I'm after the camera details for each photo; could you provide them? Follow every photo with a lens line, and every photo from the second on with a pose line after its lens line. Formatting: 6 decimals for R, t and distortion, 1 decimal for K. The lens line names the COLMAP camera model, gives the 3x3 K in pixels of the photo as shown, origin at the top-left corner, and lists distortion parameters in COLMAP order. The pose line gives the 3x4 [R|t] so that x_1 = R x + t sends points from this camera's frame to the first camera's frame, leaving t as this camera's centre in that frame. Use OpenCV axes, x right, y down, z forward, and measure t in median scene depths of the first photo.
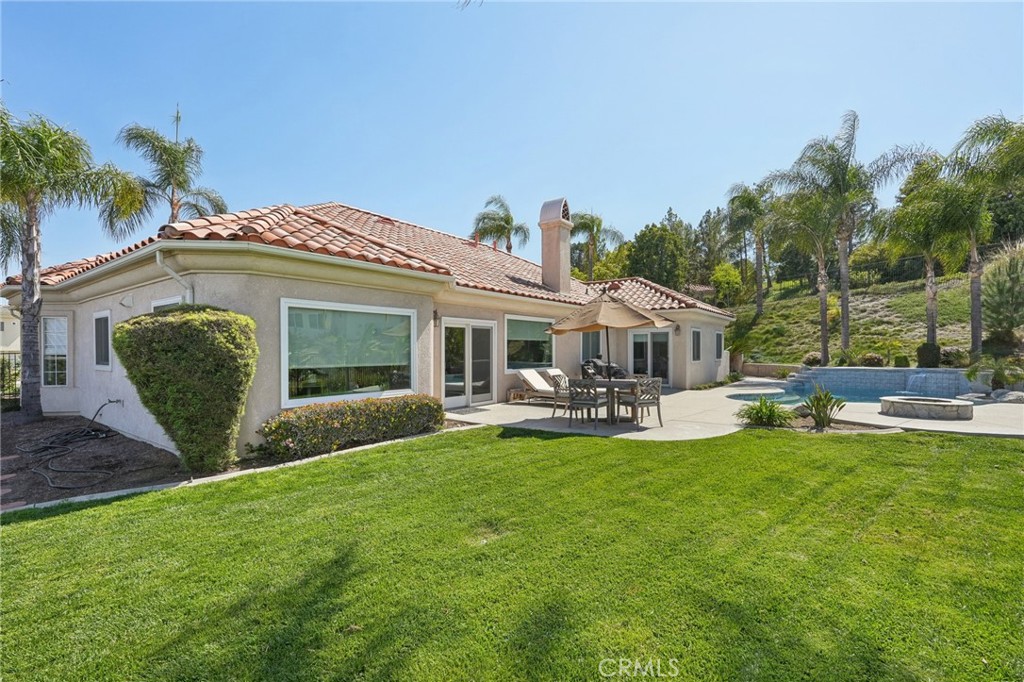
lens RADIAL K [[455.1, 0, 507.7], [0, 455.1, 337.2], [0, 0, 1]] dist [-0.020636, 0.009470]
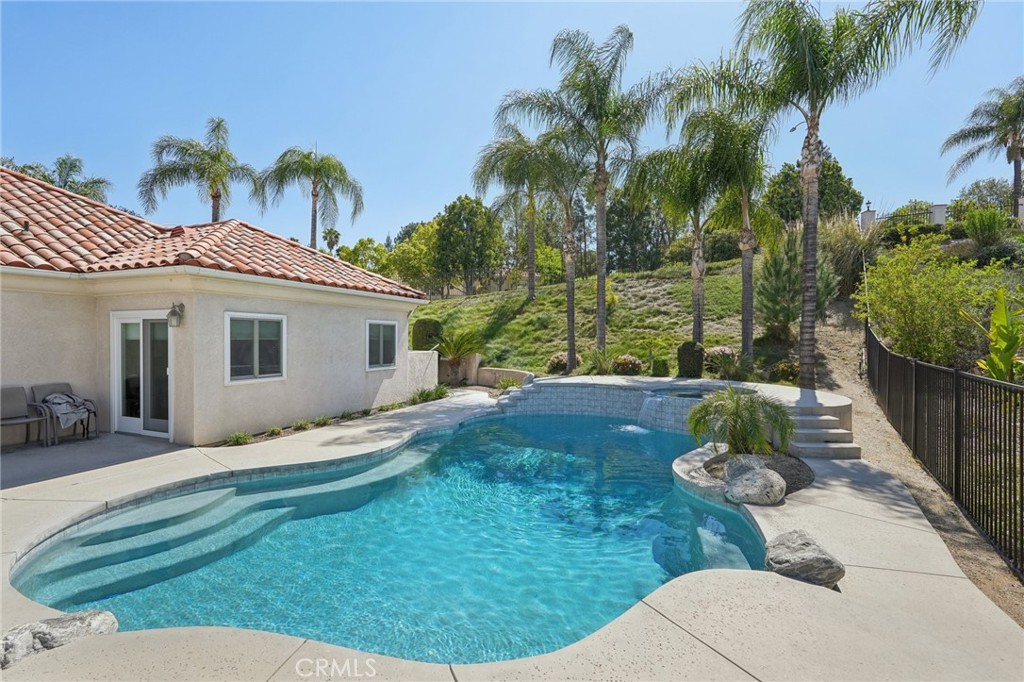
lens RADIAL K [[455.1, 0, 507.7], [0, 455.1, 337.2], [0, 0, 1]] dist [-0.020636, 0.009470]
pose [[0.964056, 0.007004, 0.265607, 0.384435], [-0.013794, 0.999624, 0.023708, -0.005635], [-0.265341, -0.026520, 0.963790, 0.323895]]
